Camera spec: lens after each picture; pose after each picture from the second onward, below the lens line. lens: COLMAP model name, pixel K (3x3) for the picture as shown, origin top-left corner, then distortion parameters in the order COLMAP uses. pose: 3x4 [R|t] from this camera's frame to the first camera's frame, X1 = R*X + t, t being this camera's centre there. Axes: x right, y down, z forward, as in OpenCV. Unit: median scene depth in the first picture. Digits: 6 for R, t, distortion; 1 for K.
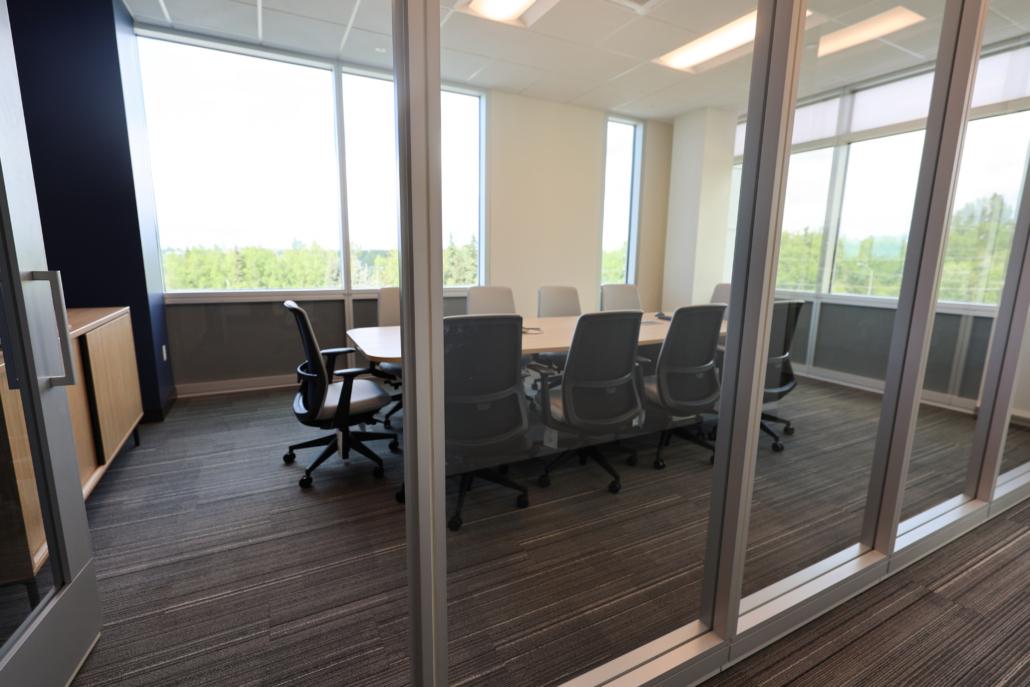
lens RADIAL K [[475.7, 0, 515.0], [0, 475.7, 343.5], [0, 0, 1]] dist [-0.001590, 0.001492]
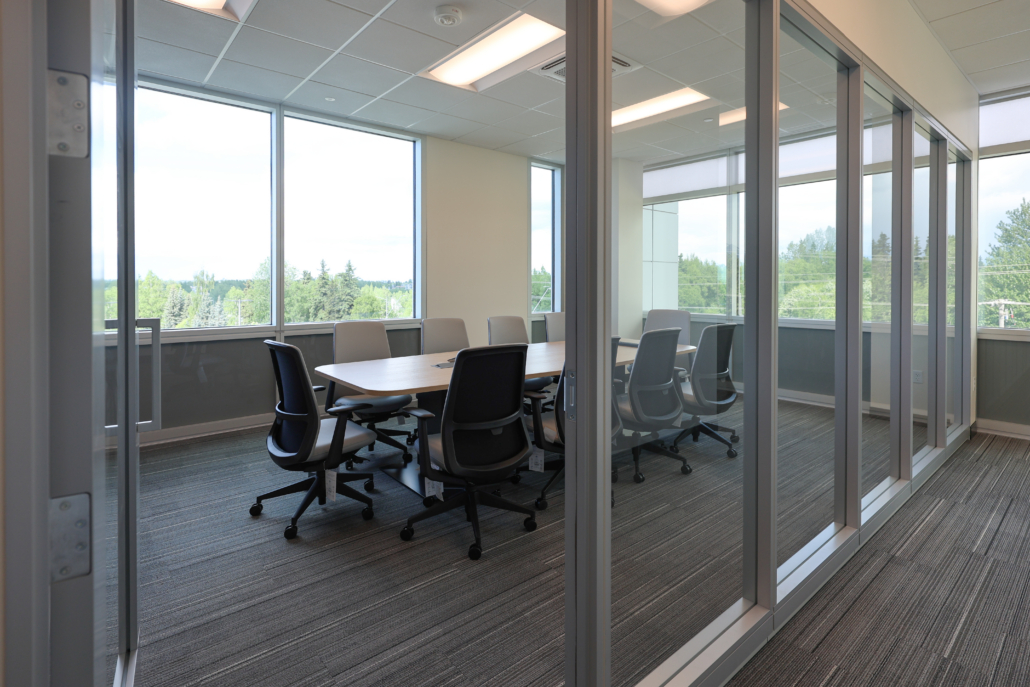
lens RADIAL K [[506.2, 0, 485.9], [0, 506.2, 286.5], [0, 0, 1]] dist [0.005503, -0.001380]
pose [[0.981332, -0.016599, 0.191606, -0.264821], [0.049990, 0.984040, -0.170779, 0.005820], [-0.185713, 0.177170, 0.966500, -0.130654]]
